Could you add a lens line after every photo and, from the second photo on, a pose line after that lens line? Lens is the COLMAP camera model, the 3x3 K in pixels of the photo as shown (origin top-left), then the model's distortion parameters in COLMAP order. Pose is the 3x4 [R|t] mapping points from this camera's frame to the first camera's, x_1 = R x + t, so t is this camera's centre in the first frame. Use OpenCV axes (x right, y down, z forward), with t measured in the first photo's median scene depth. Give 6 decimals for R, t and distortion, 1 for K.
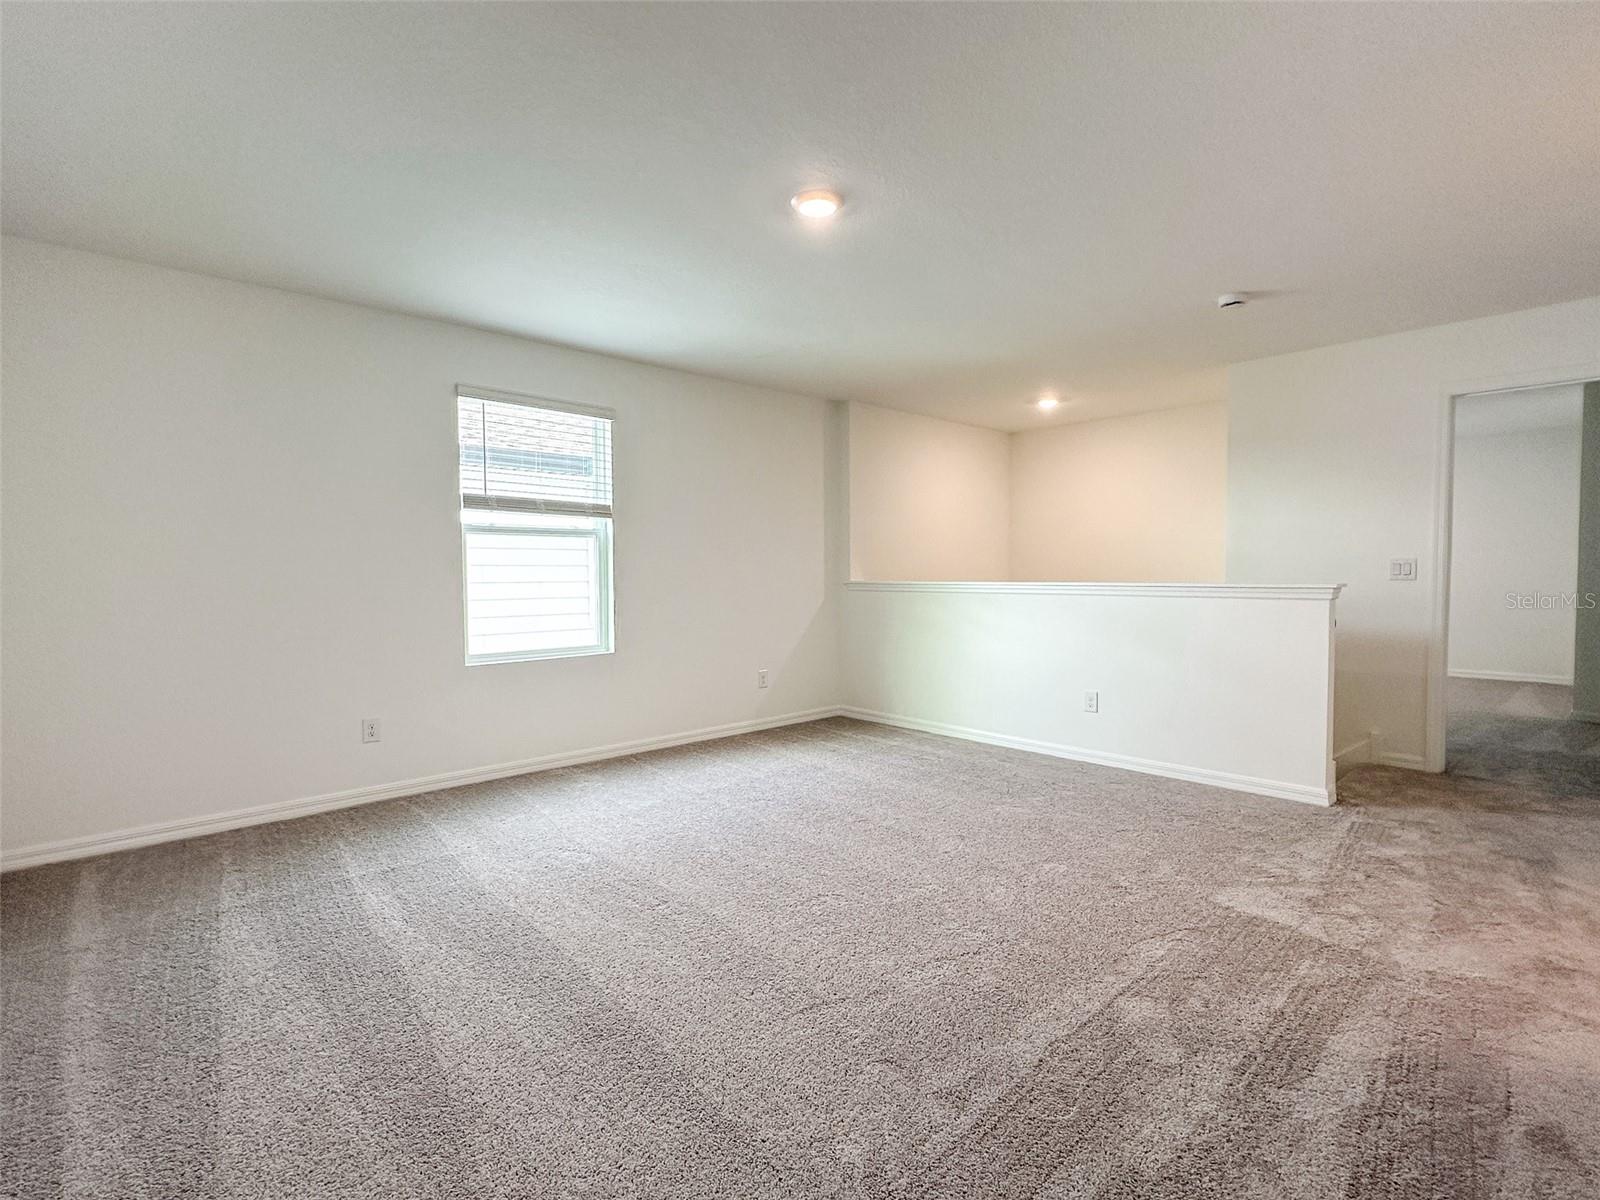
lens RADIAL K [[747.5, 0, 728.0], [0, 747.5, 608.3], [0, 0, 1]] dist [-0.000011, 0.000078]
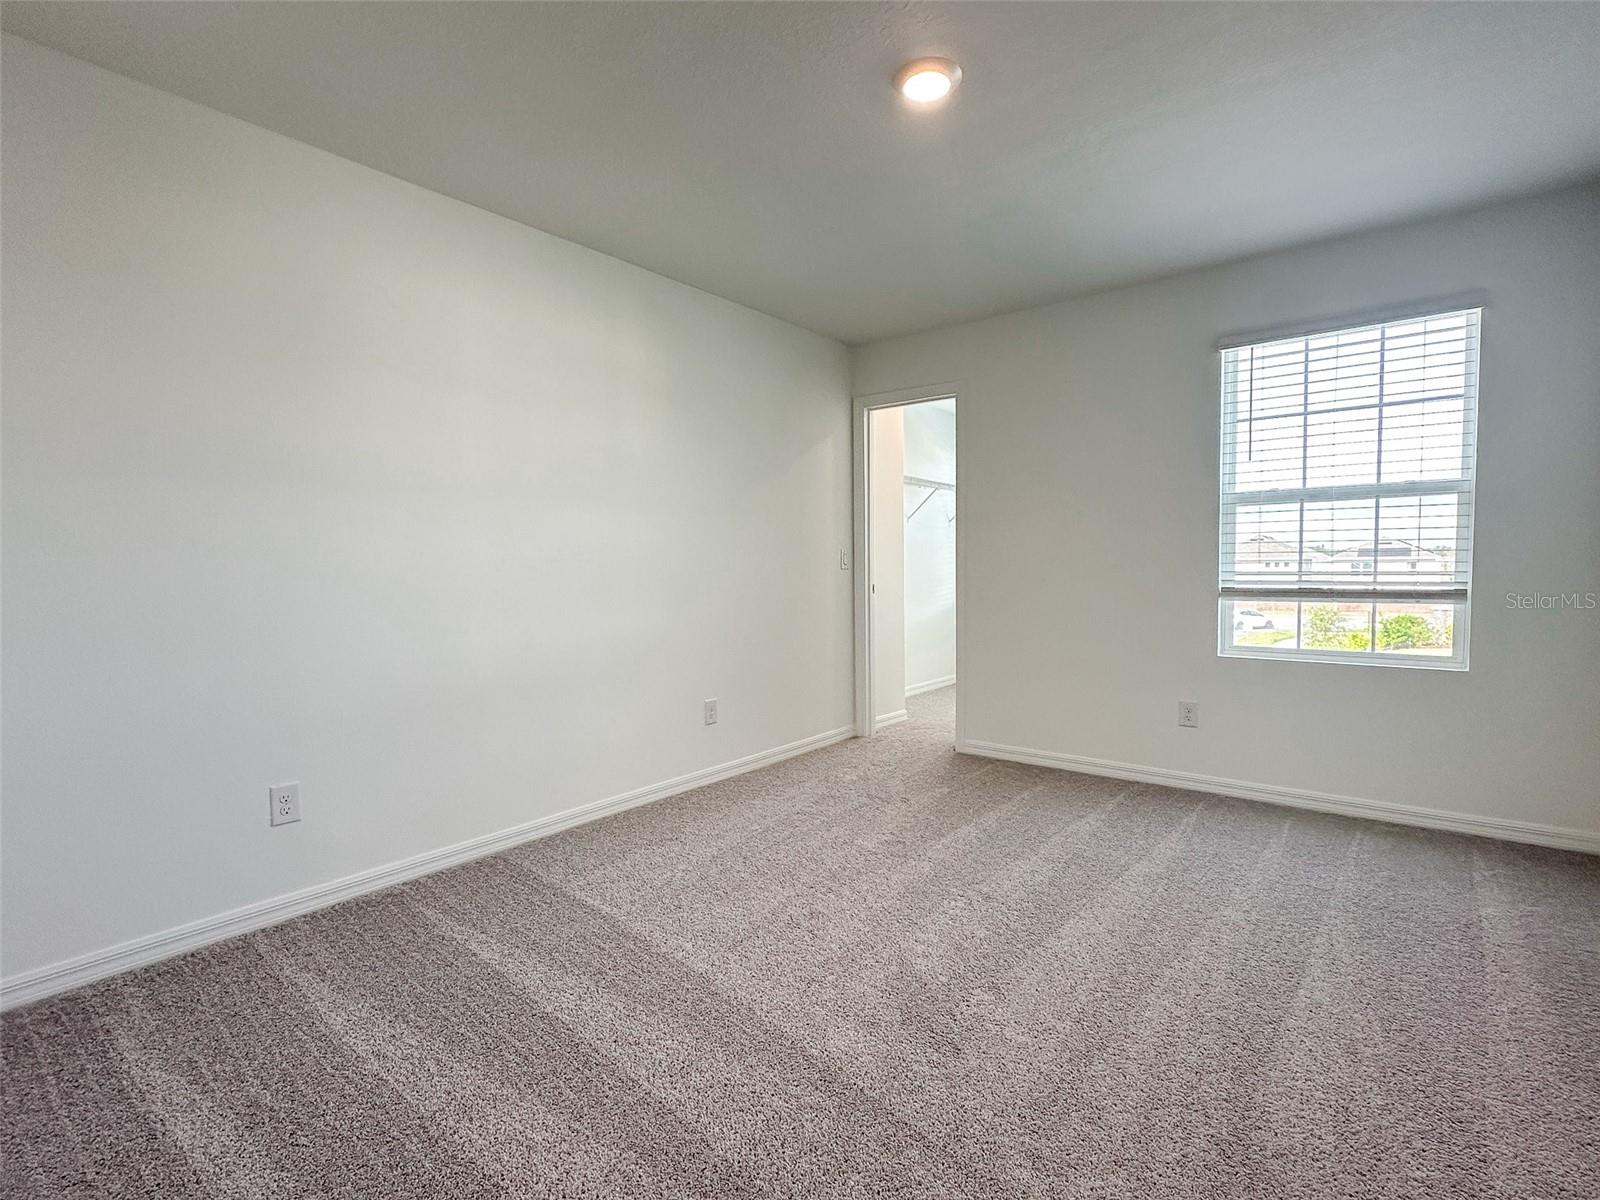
lens RADIAL K [[763.2, 0, 802.4], [0, 763.2, 604.2], [0, 0, 1]] dist [-0.001936, -0.000206]
pose [[0.182614, 0.059064, -0.981409, 0.413616], [-0.030063, 0.998063, 0.054473, -0.019515], [0.982725, 0.019557, 0.184036, 0.340940]]
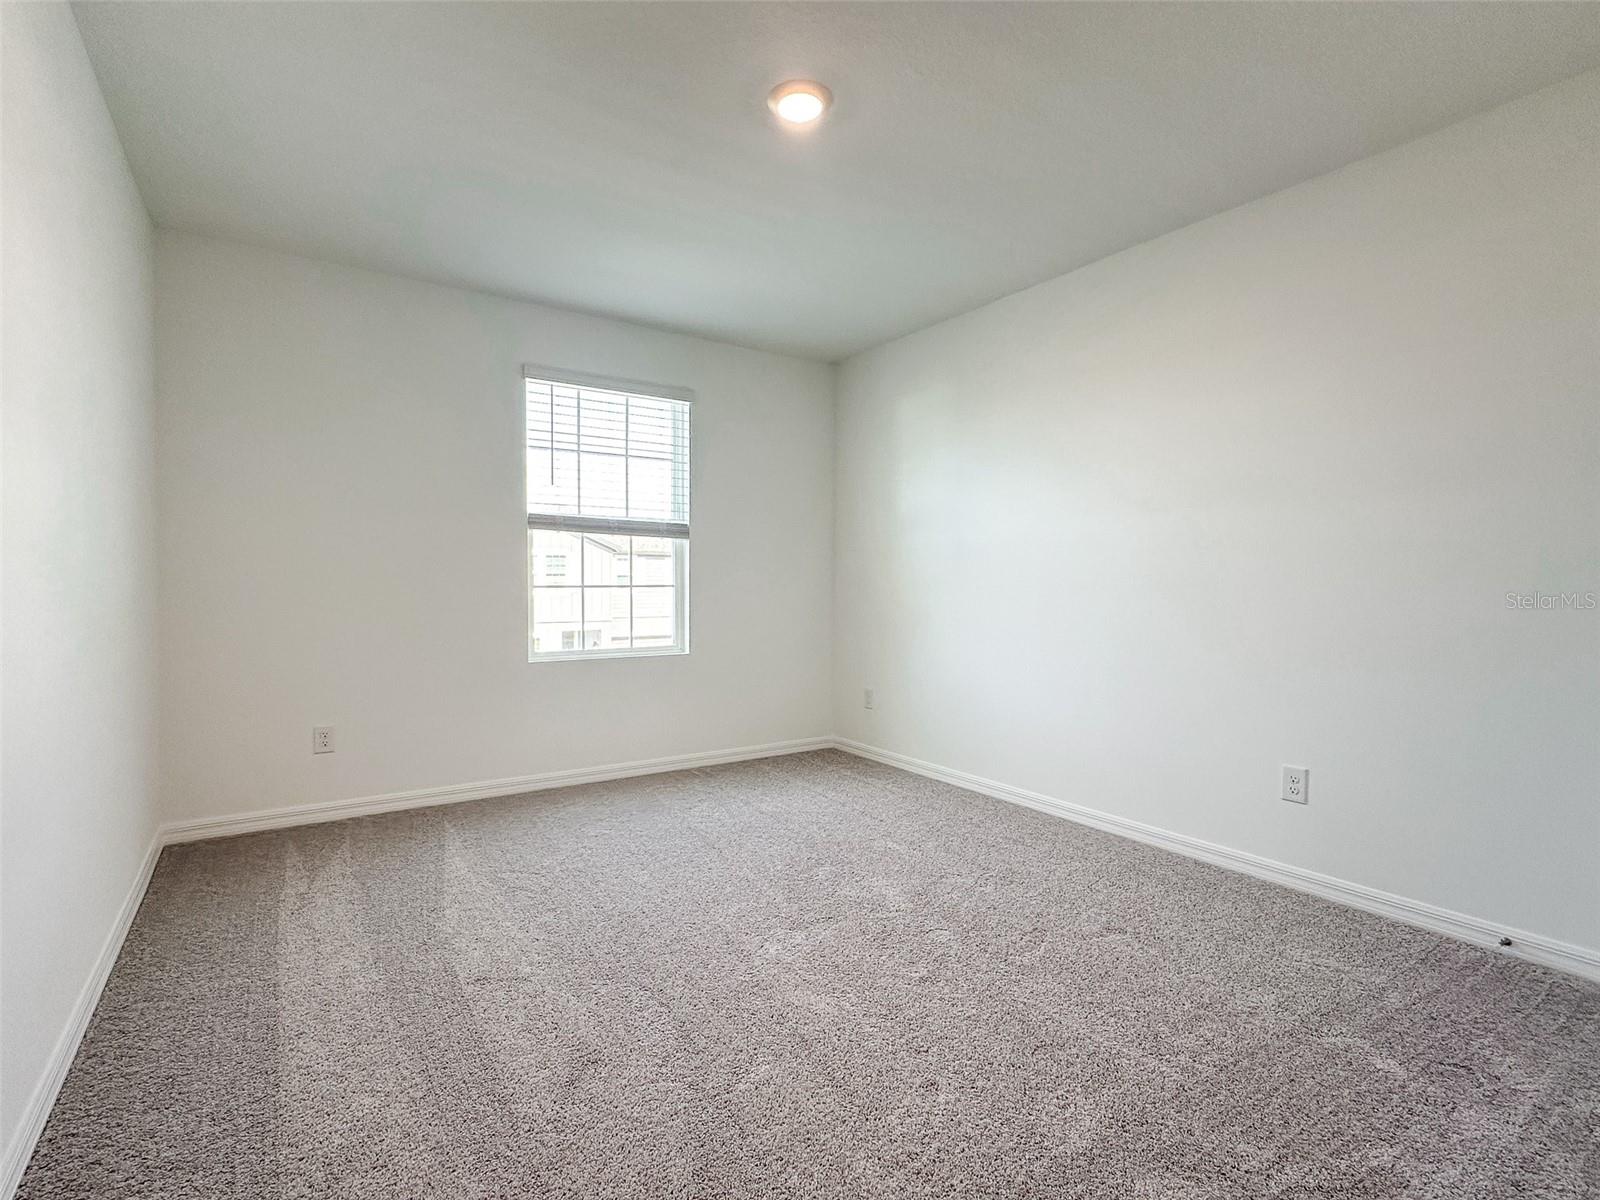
lens RADIAL K [[763.2, 0, 802.4], [0, 763.2, 604.2], [0, 0, 1]] dist [-0.001936, -0.000206]
pose [[0.992301, 0.019843, -0.122249, 0.107273], [-0.020186, 0.999795, -0.001572, -0.004484], [0.122193, 0.004028, 0.992498, 0.091945]]
